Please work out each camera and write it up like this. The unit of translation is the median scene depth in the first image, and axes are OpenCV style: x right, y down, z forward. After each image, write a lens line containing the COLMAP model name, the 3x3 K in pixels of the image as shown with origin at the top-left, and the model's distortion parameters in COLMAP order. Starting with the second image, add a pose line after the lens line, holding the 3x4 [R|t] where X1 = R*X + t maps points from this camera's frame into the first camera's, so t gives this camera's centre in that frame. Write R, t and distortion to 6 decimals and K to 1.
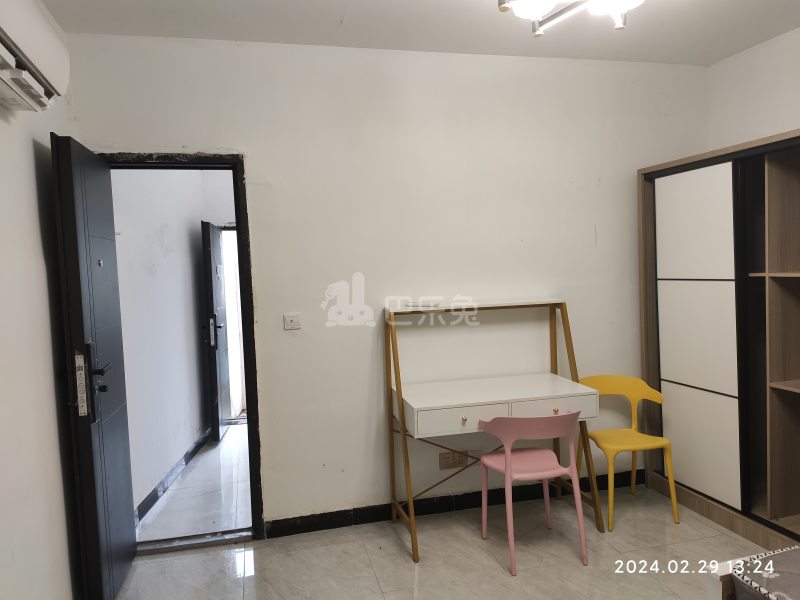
lens RADIAL K [[594.3, 0, 400.0], [0, 594.3, 300.0], [0, 0, 1]] dist [0.058490, -0.077763]
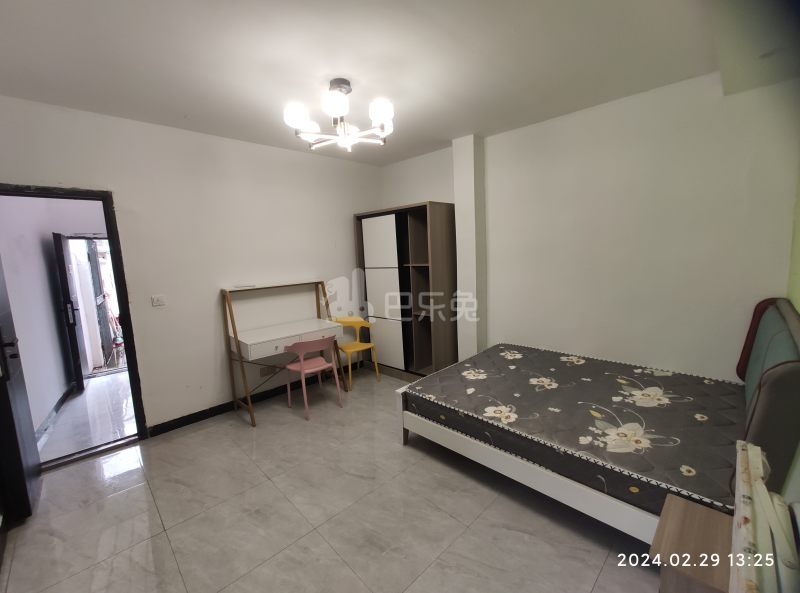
lens RADIAL K [[341.9, 0, 400.0], [0, 341.9, 296.5], [0, 0, 1]] dist [-0.029726, 0.013579]
pose [[0.862914, -0.063663, 0.501324, -0.072394], [0.039492, 0.997495, 0.058694, -0.002007], [-0.503805, -0.030850, 0.863266, -0.091185]]
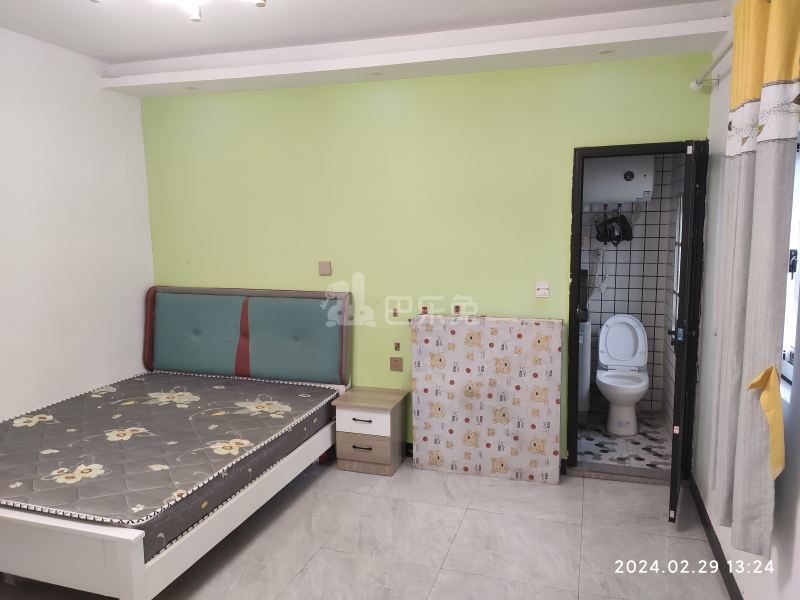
lens RADIAL K [[594.3, 0, 400.0], [0, 594.3, 300.0], [0, 0, 1]] dist [0.058490, -0.077763]
pose [[-0.848692, -0.015356, 0.528664, -0.270006], [0.079103, 0.984650, 0.155589, -0.064616], [-0.522938, 0.173866, -0.834450, 0.911506]]
